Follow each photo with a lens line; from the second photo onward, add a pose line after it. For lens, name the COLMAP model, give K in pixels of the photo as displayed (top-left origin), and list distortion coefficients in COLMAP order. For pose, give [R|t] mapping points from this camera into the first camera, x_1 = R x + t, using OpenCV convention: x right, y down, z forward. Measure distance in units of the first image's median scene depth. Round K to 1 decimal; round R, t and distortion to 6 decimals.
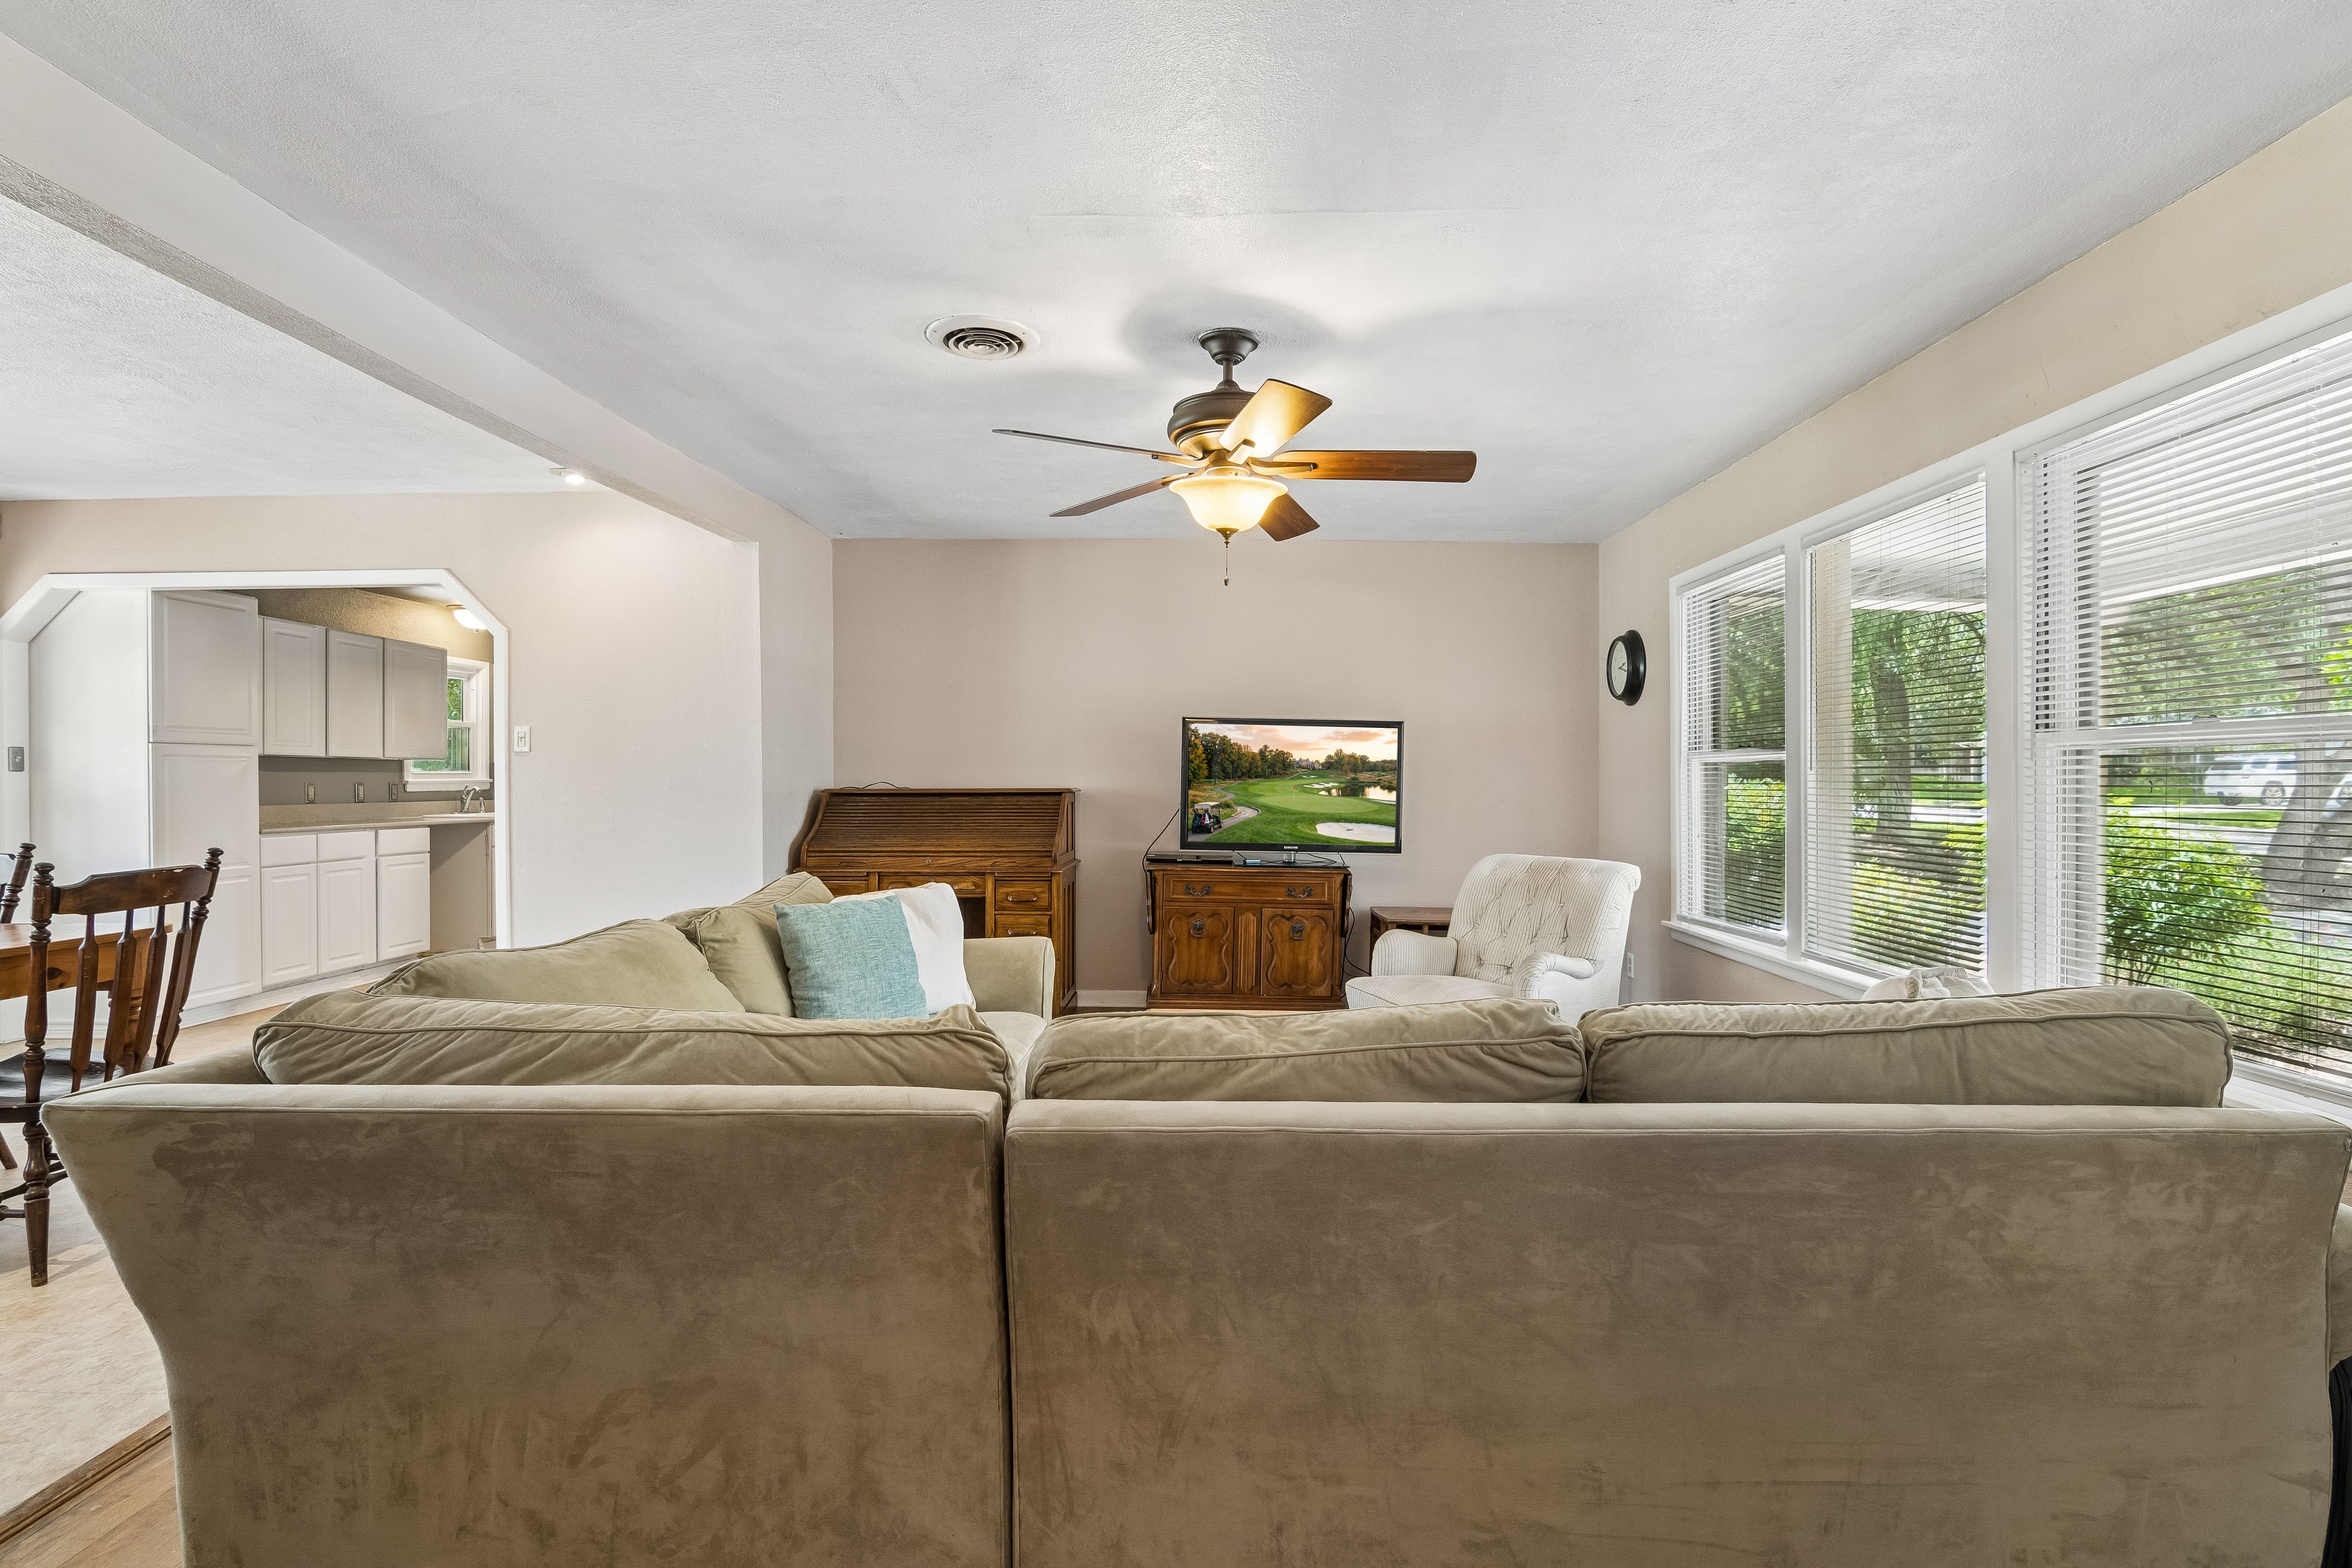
lens RADIAL K [[1132.2, 0, 1179.9], [0, 1132.2, 787.8], [0, 0, 1]] dist [-0.002370, -0.004293]
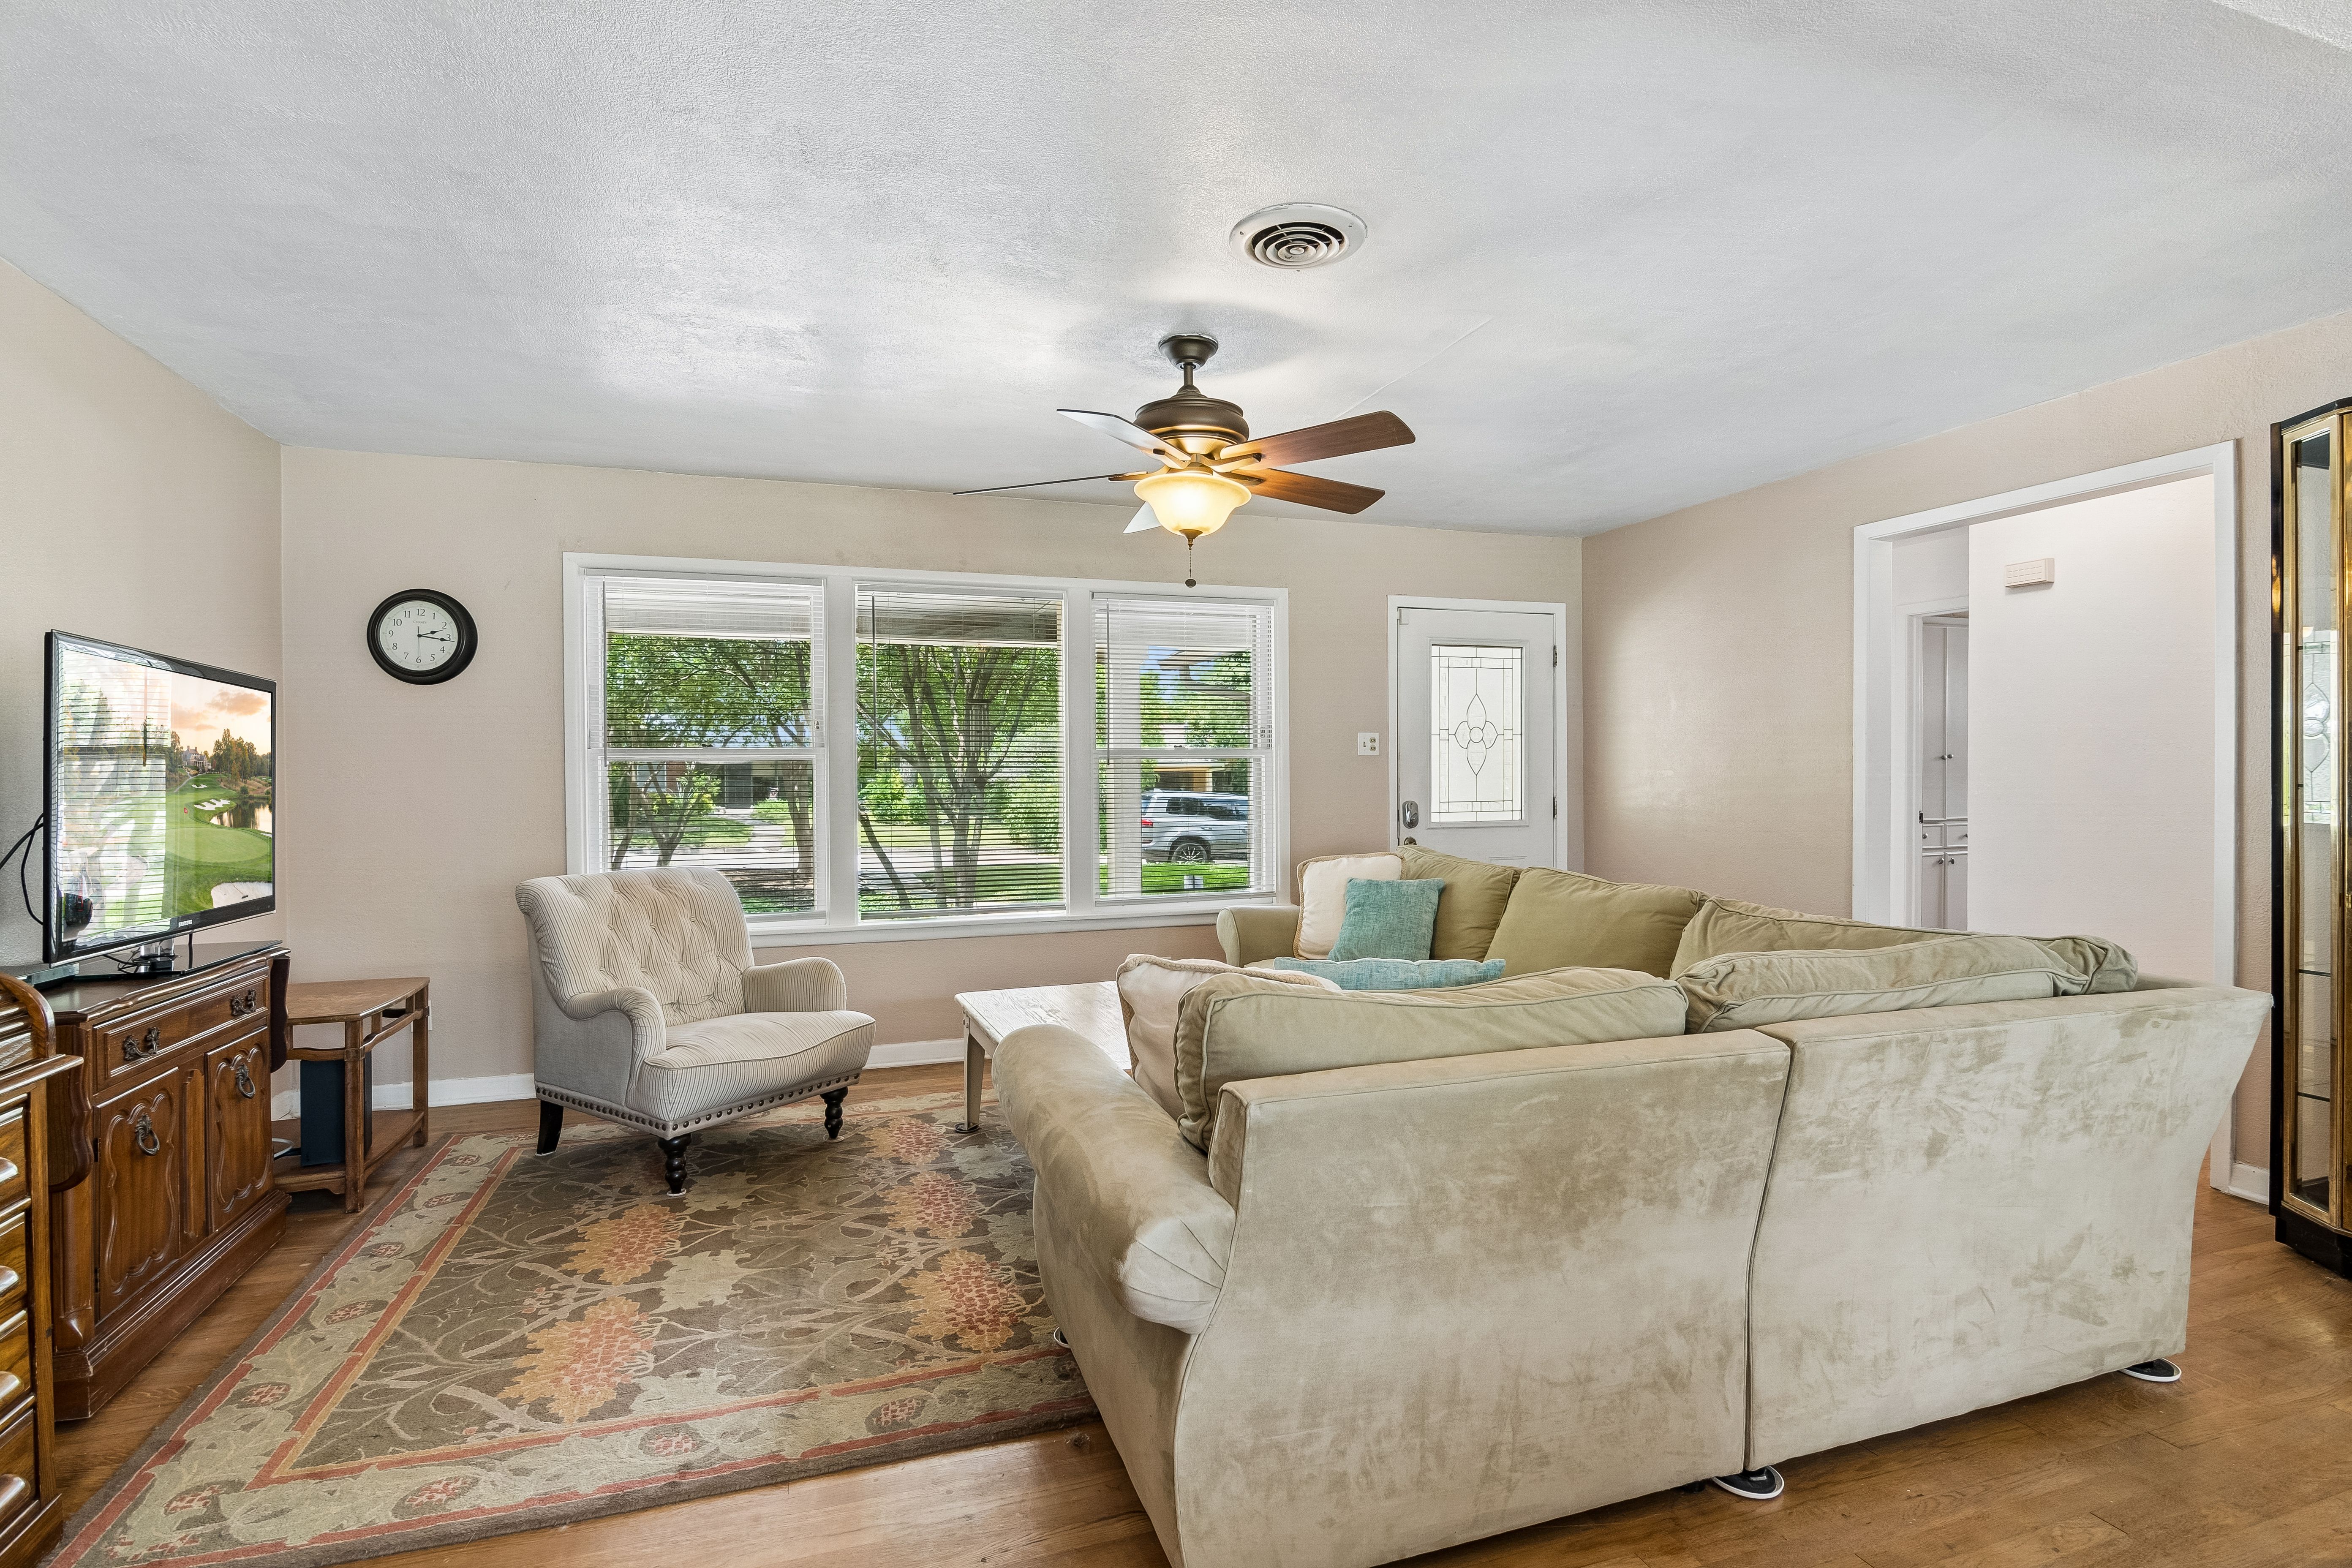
lens RADIAL K [[1132.2, 0, 1188.9], [0, 1132.2, 770.7], [0, 0, 1]] dist [-0.002370, -0.004293]
pose [[-0.353376, 0.001188, 0.935481, -0.510329], [0.015983, 0.999861, 0.004768, -0.010515], [-0.935345, 0.016637, -0.353346, 0.769216]]
